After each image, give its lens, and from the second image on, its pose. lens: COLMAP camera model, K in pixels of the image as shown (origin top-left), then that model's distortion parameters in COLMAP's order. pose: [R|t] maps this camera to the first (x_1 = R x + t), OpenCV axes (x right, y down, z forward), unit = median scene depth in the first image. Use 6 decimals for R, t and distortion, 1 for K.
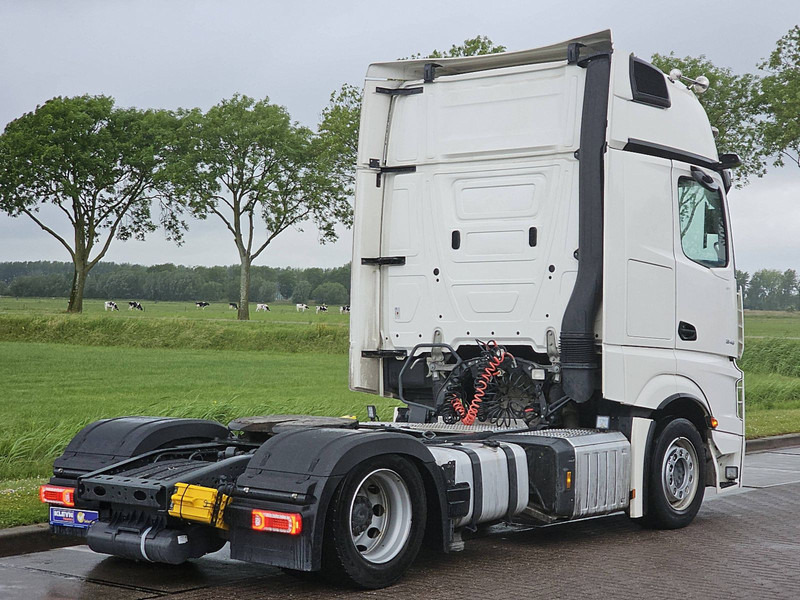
lens RADIAL K [[1473.3, 0, 400.0], [0, 1473.3, 300.0], [0, 0, 1]] dist [-0.032248, 2.343568]
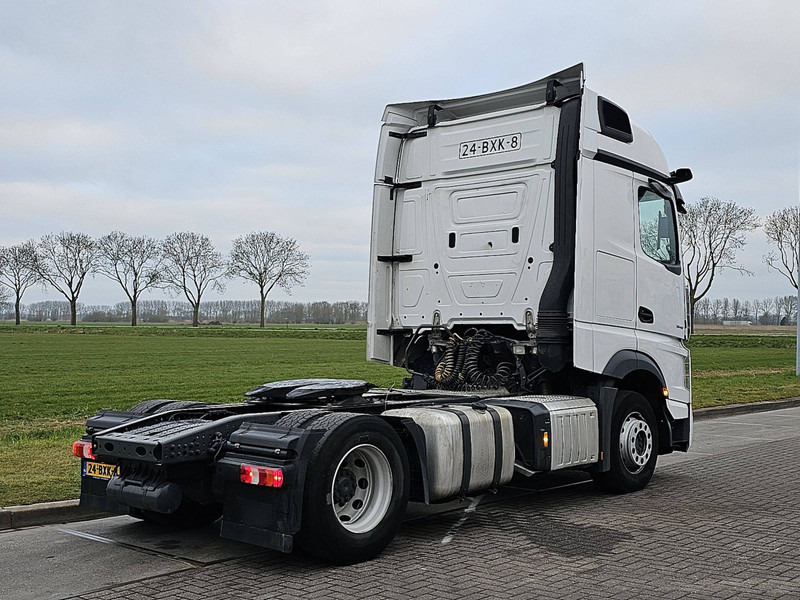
lens RADIAL K [[916.3, 0, 399.8], [0, 916.3, 287.2], [0, 0, 1]] dist [0.322075, 0.008951]
pose [[0.999387, 0.011813, -0.032952, 0.020818], [-0.013129, 0.999112, -0.040032, 0.032440], [0.032450, 0.040440, 0.998655, 0.239934]]
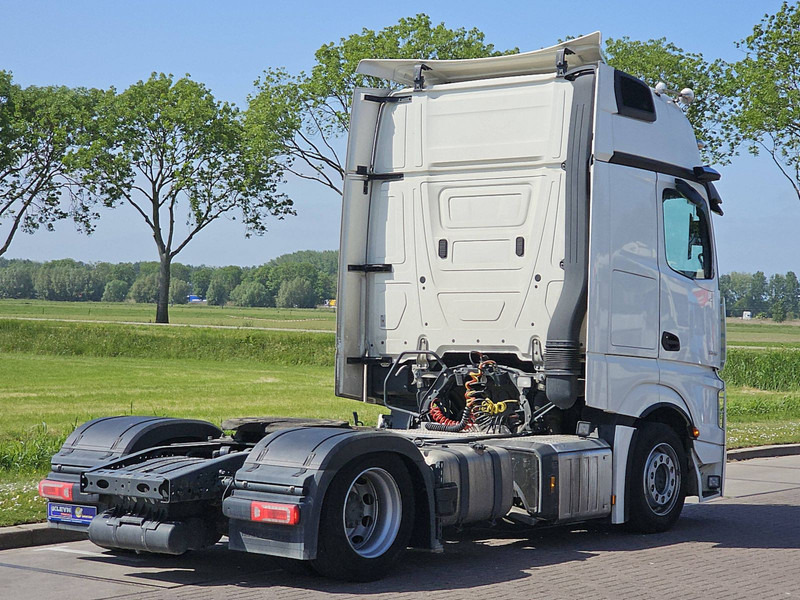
lens RADIAL K [[1690.8, 0, 400.0], [0, 1690.8, 300.0], [0, 0, 1]] dist [0.112292, 0.391268]
pose [[0.999674, 0.013434, 0.021725, -0.016830], [-0.013245, 0.999873, -0.008817, 0.005547], [-0.021841, 0.008526, 0.999725, -0.162048]]
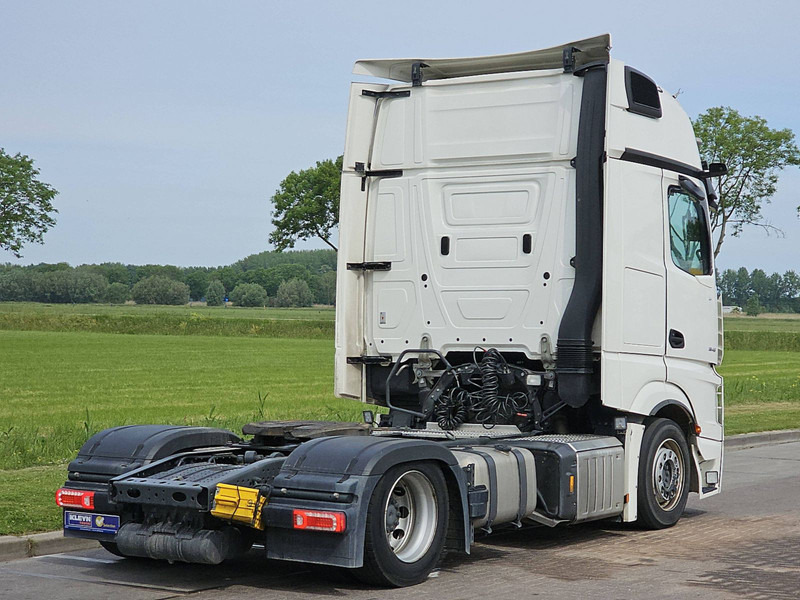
lens RADIAL K [[1690.8, 0, 400.0], [0, 1690.8, 300.0], [0, 0, 1]] dist [0.112292, 0.391268]
pose [[0.995774, 0.006609, 0.091600, -0.102424], [-0.006608, 0.999978, -0.000312, -0.003653], [-0.091600, -0.000295, 0.995796, -0.142860]]
